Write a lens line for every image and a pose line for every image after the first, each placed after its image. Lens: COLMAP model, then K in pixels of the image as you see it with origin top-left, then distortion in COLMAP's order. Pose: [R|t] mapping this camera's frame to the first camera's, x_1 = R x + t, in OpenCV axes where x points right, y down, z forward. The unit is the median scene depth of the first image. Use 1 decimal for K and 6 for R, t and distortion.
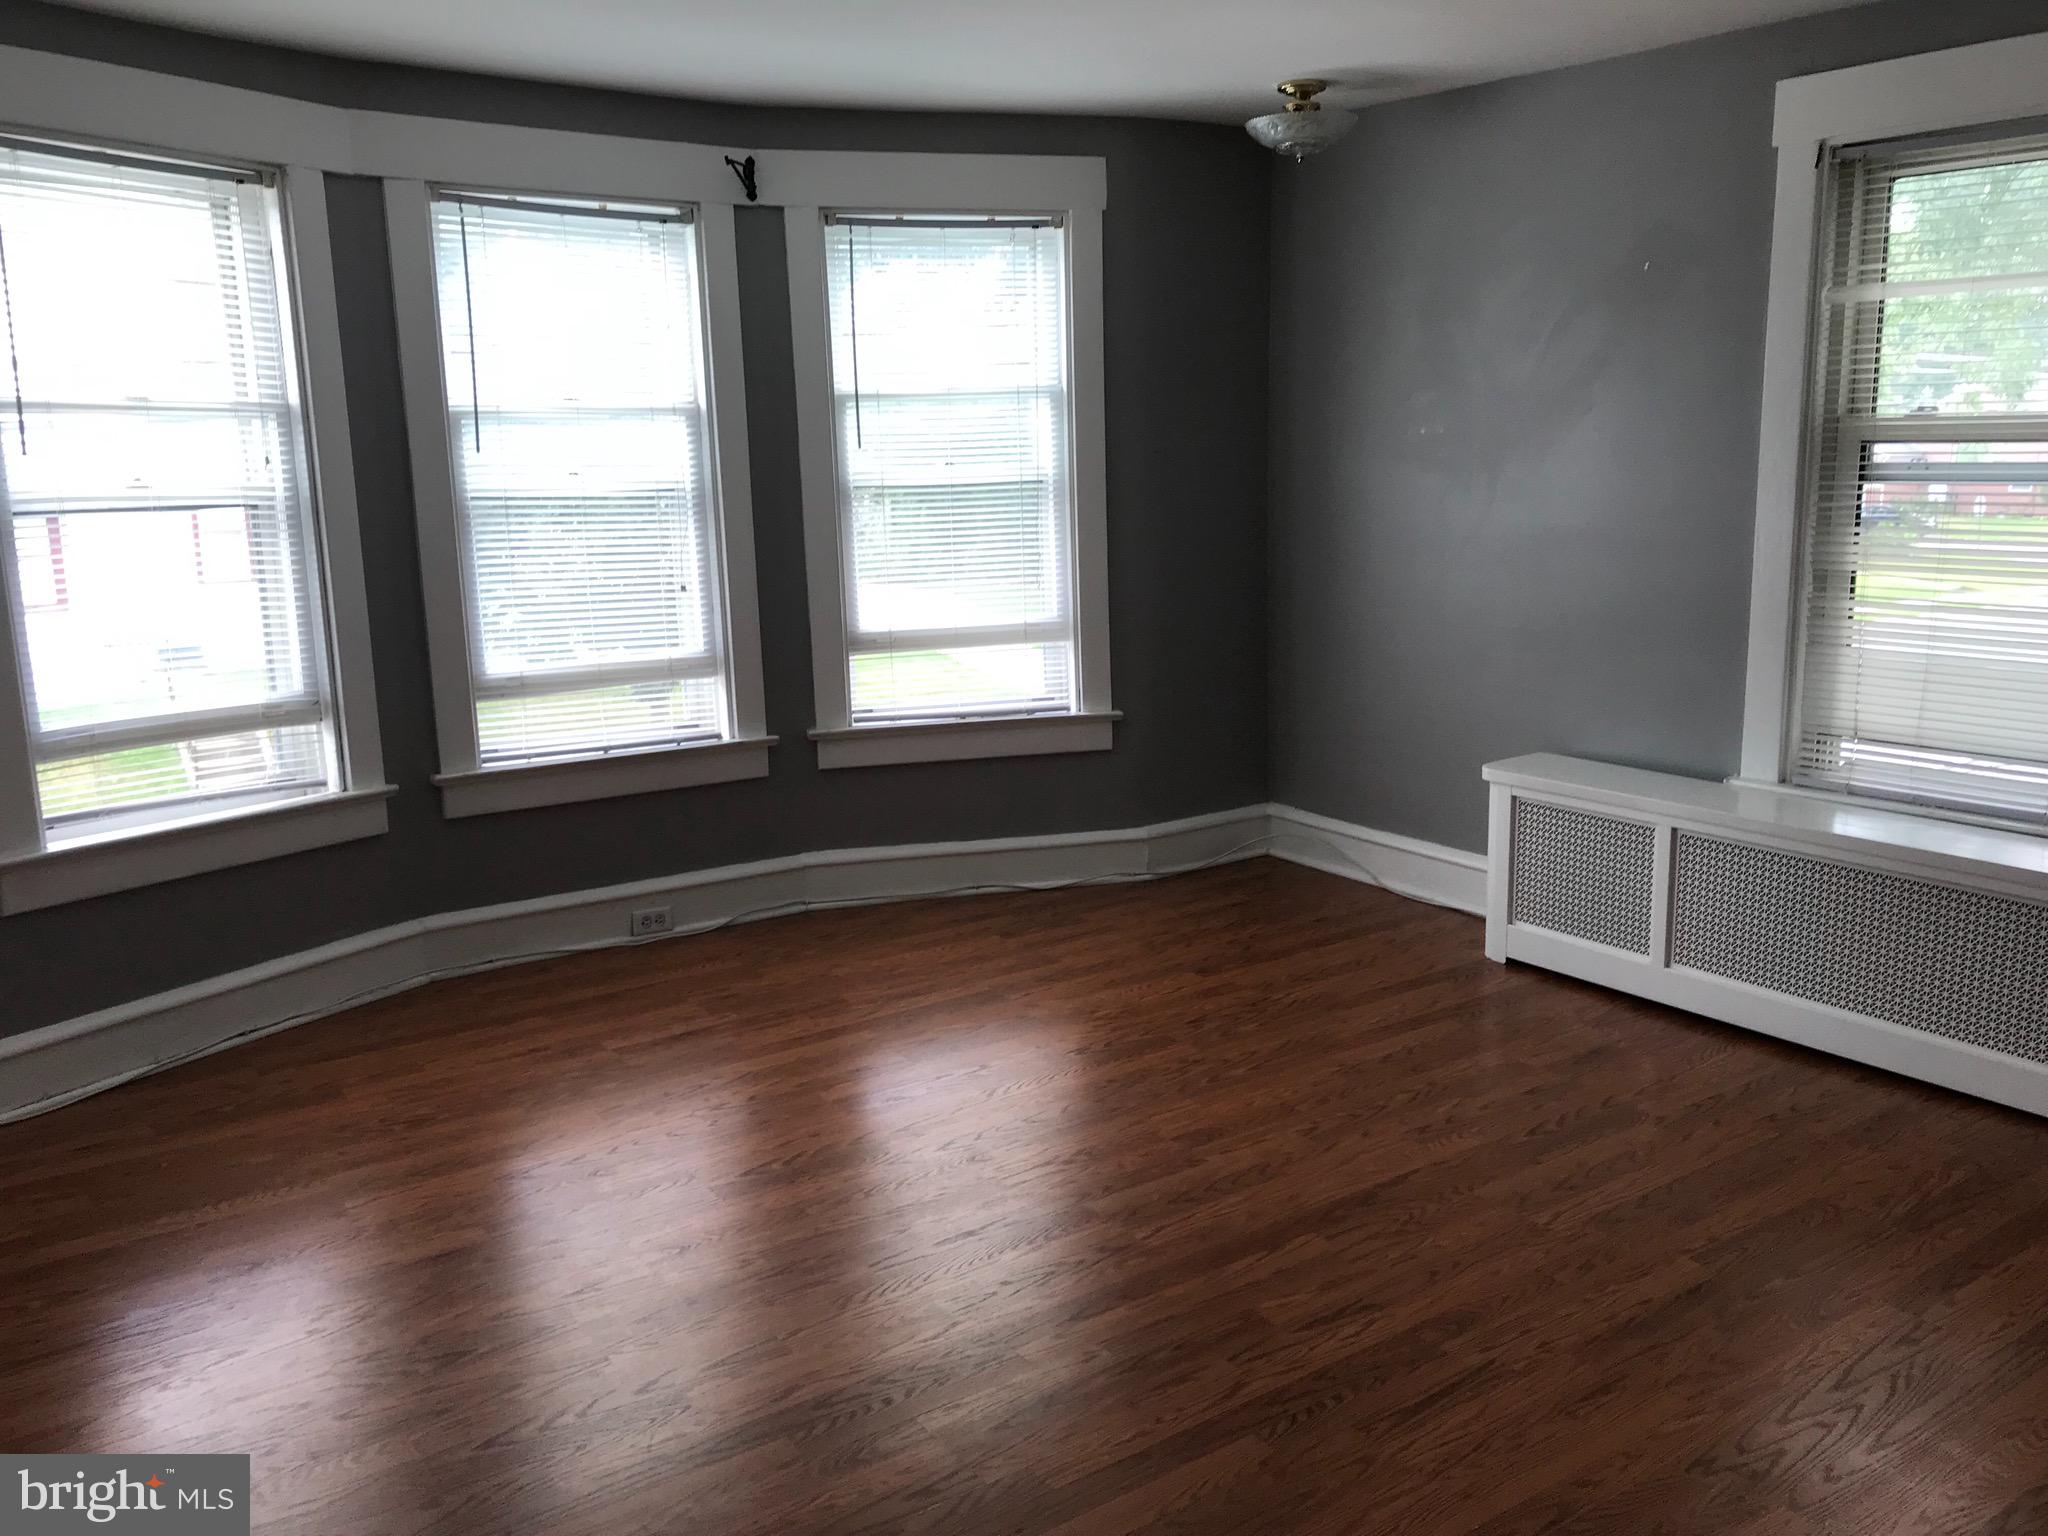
lens RADIAL K [[1667.5, 0, 1027.5], [0, 1667.5, 773.8], [0, 0, 1]] dist [0.009296, -0.007635]
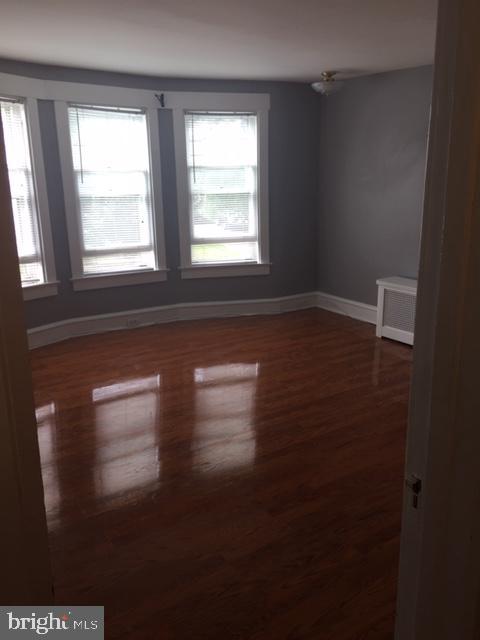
lens RADIAL K [[545.0, 0, 242.6], [0, 545.0, 321.5], [0, 0, 1]] dist [0.047468, -0.027889]
pose [[0.999768, 0.014724, -0.015735, 0.019081], [-0.013674, 0.997799, 0.064892, 0.011335], [0.016656, -0.064662, 0.997768, -0.127920]]
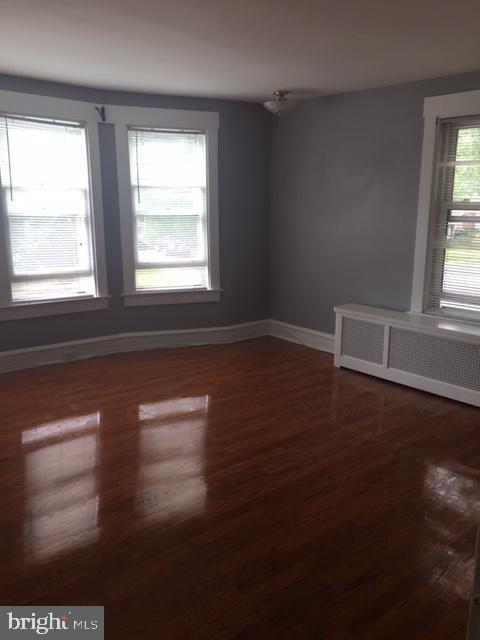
lens RADIAL K [[545.0, 0, 244.6], [0, 545.0, 319.6], [0, 0, 1]] dist [0.047468, -0.027889]
pose [[0.995327, 0.006767, 0.096328, -0.002175], [-0.008043, 0.999885, 0.012861, 0.007434], [-0.096230, -0.013575, 0.995267, -0.040543]]
